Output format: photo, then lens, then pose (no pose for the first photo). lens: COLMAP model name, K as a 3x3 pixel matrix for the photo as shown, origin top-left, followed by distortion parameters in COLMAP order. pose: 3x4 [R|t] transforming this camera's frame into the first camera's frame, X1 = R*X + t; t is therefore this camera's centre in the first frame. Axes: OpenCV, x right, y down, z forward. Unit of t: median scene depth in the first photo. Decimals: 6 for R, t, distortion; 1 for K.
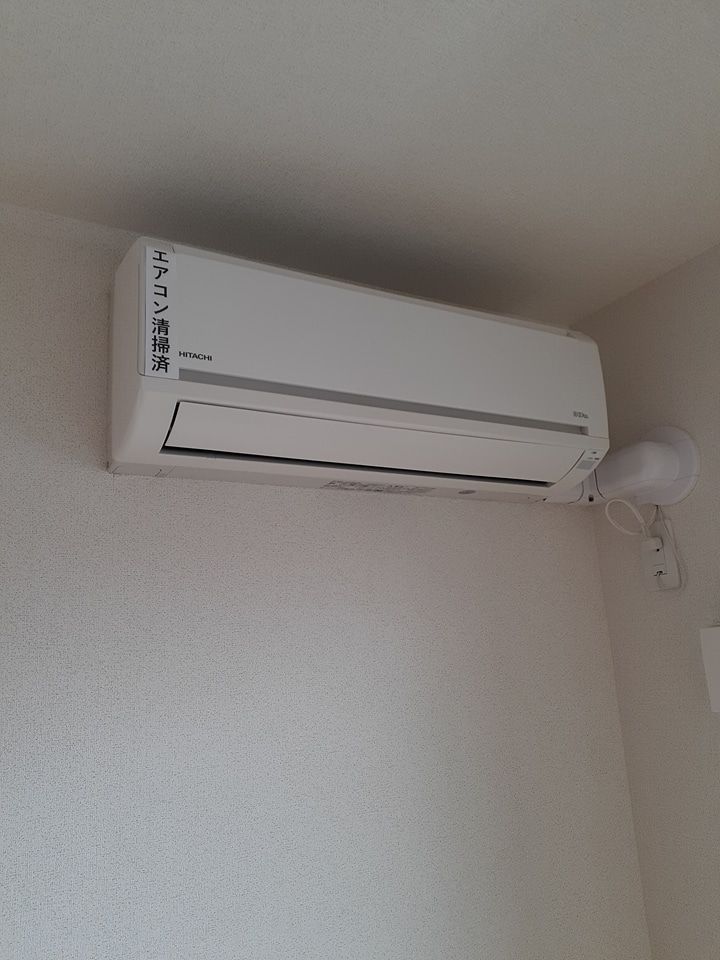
lens RADIAL K [[757.2, 0, 360.0], [0, 757.2, 480.0], [0, 0, 1]] dist [-0.063754, 0.104398]
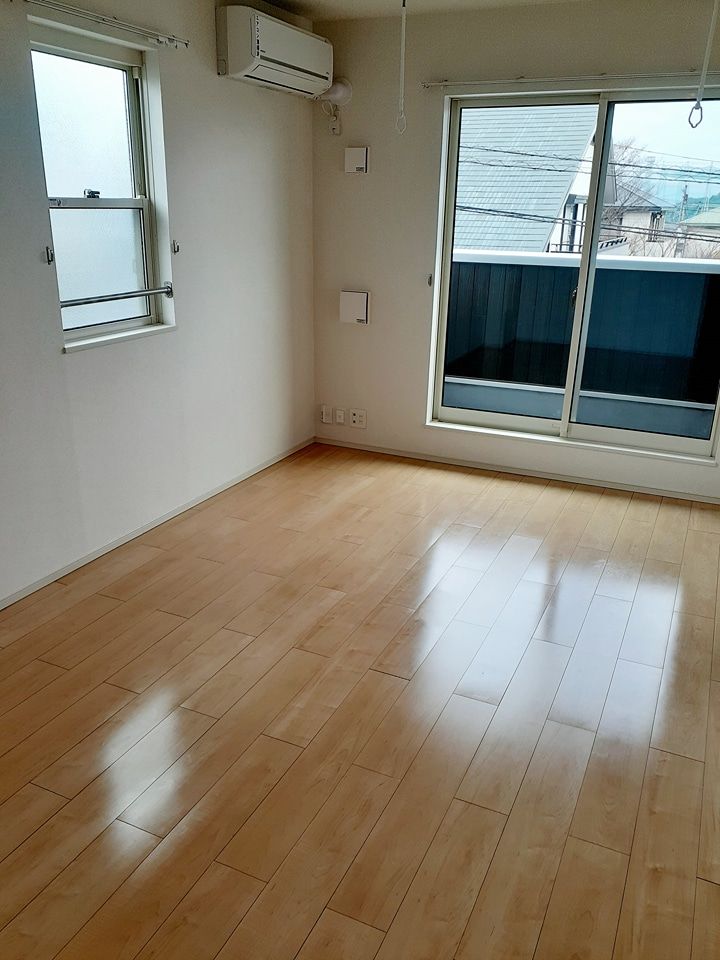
lens RADIAL K [[757.2, 0, 360.0], [0, 757.2, 480.0], [0, 0, 1]] dist [-0.063754, 0.104398]
pose [[0.817522, -0.135305, 0.559778, -1.574118], [-0.185065, 0.858730, 0.477842, -0.144654], [-0.545352, -0.494242, 0.676990, -2.052344]]
